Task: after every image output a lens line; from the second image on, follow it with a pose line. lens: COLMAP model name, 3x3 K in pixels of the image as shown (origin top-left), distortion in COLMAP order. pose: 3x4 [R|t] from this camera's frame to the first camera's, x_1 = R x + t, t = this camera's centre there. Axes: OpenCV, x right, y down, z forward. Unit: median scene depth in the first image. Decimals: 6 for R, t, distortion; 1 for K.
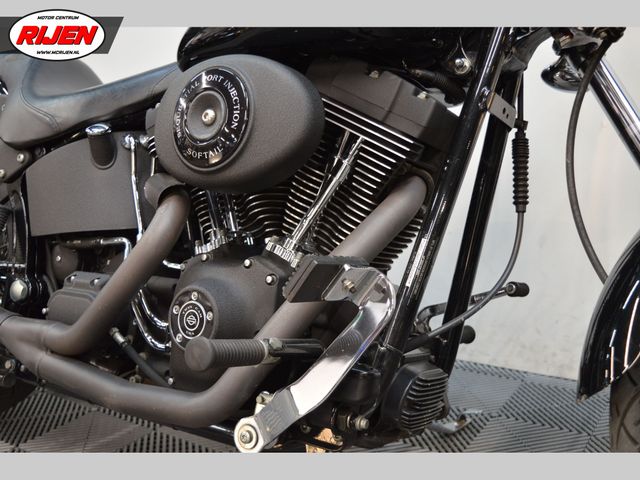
lens RADIAL K [[678.4, 0, 320.0], [0, 678.4, 240.0], [0, 0, 1]] dist [-0.015302, -0.006086]
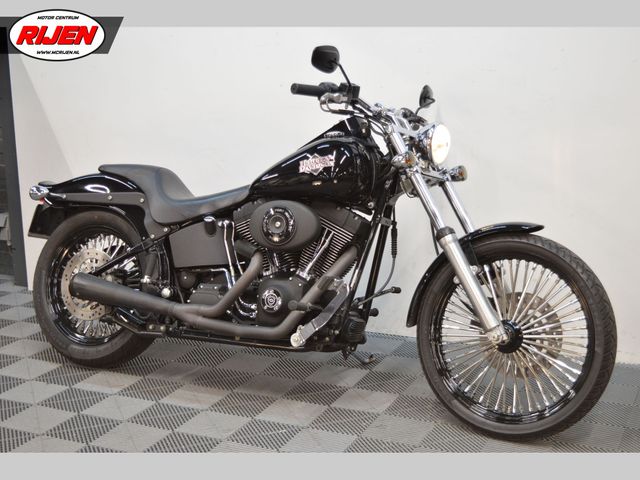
lens RADIAL K [[968.3, 0, 320.0], [0, 968.3, 240.0], [0, 0, 1]] dist [-0.025475, -0.044166]
pose [[0.990602, 0.001034, 0.136773, -0.501692], [0.000653, 0.999924, -0.012292, -0.069720], [-0.136775, 0.012266, 0.990526, -2.706394]]
